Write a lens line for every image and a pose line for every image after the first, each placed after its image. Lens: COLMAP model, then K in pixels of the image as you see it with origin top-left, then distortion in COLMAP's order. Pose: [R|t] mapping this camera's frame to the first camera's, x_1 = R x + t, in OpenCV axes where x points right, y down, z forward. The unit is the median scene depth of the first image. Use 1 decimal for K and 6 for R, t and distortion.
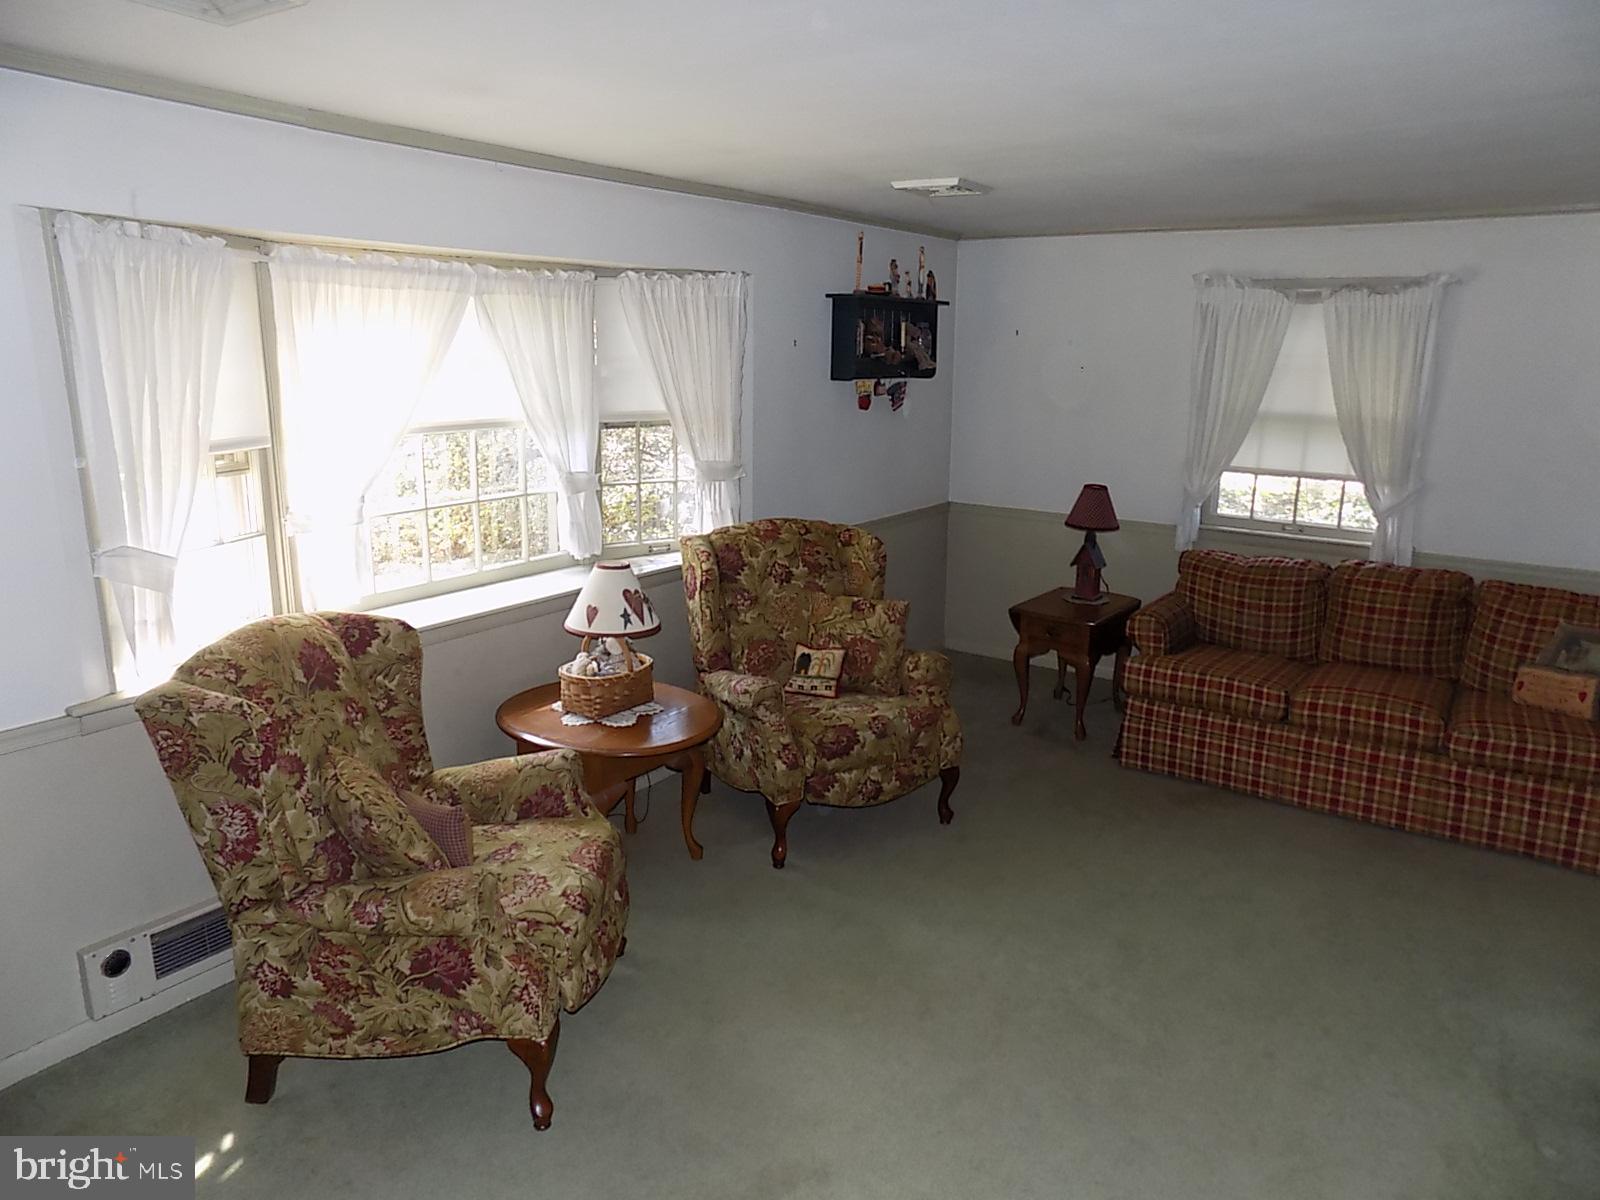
lens RADIAL K [[1080.5, 0, 810.4], [0, 1080.5, 580.9], [0, 0, 1]] dist [-0.071157, 0.073024]
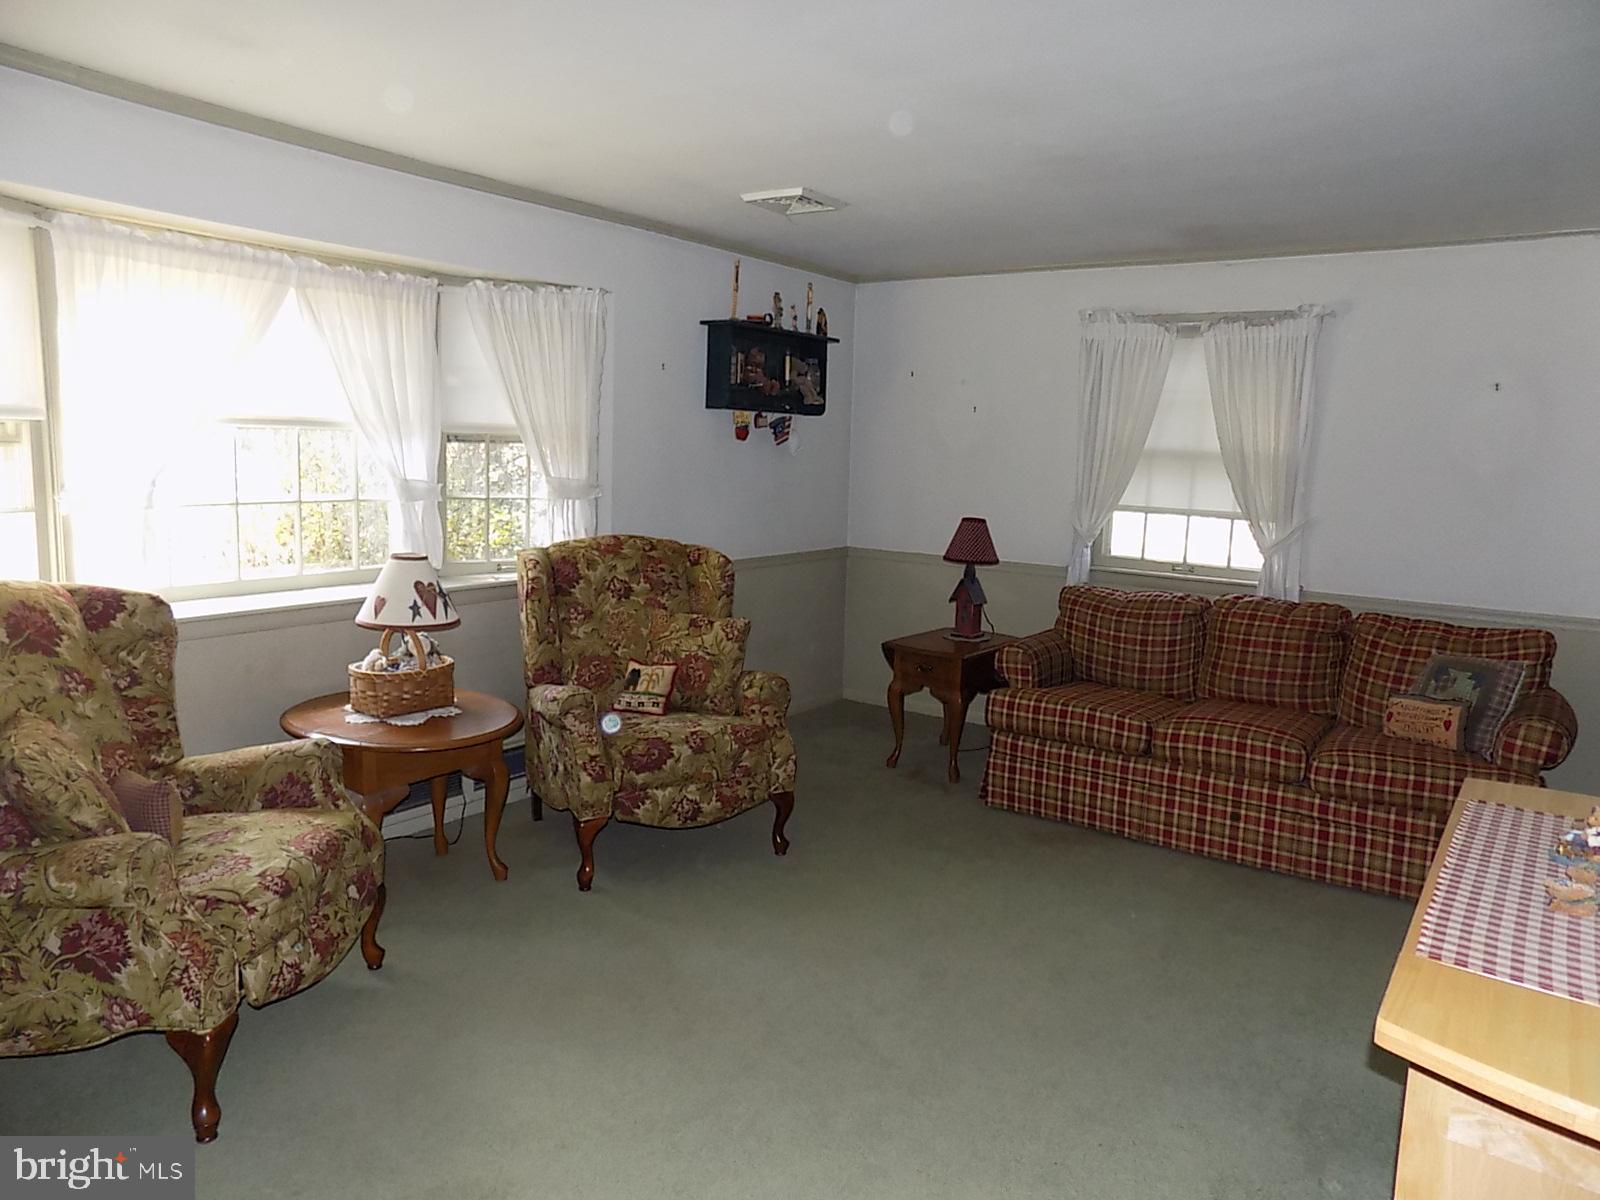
lens RADIAL K [[1080.5, 0, 810.7], [0, 1080.5, 578.7], [0, 0, 1]] dist [-0.071157, 0.073024]
pose [[0.999812, 0.019413, 0.000166, 0.143133], [-0.019313, 0.995473, -0.093057, 0.070846], [-0.001972, 0.093036, 0.995661, 0.042848]]
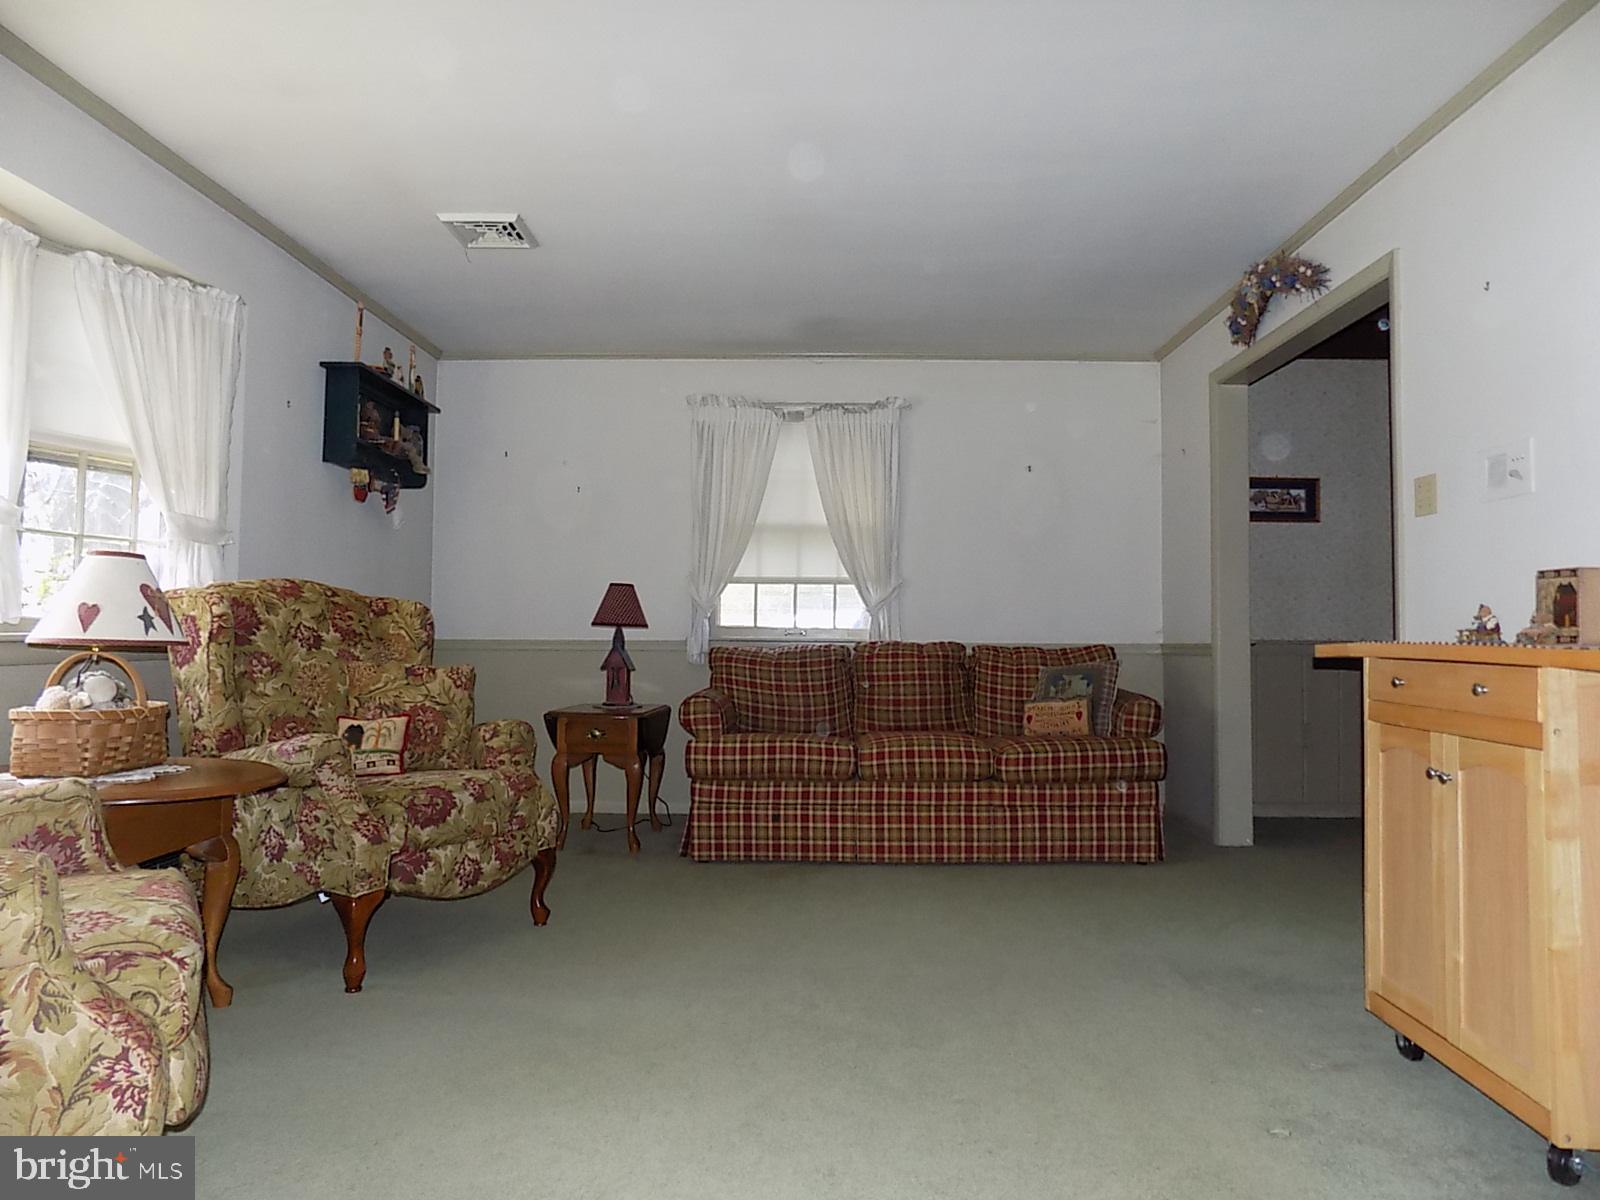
lens RADIAL K [[1080.5, 0, 808.2], [0, 1080.5, 586.6], [0, 0, 1]] dist [-0.071157, 0.073024]
pose [[0.830270, 0.018960, 0.557039, -0.159777], [0.124655, 0.967788, -0.218739, 0.174605], [-0.543243, 0.251050, 0.801162, 0.167366]]
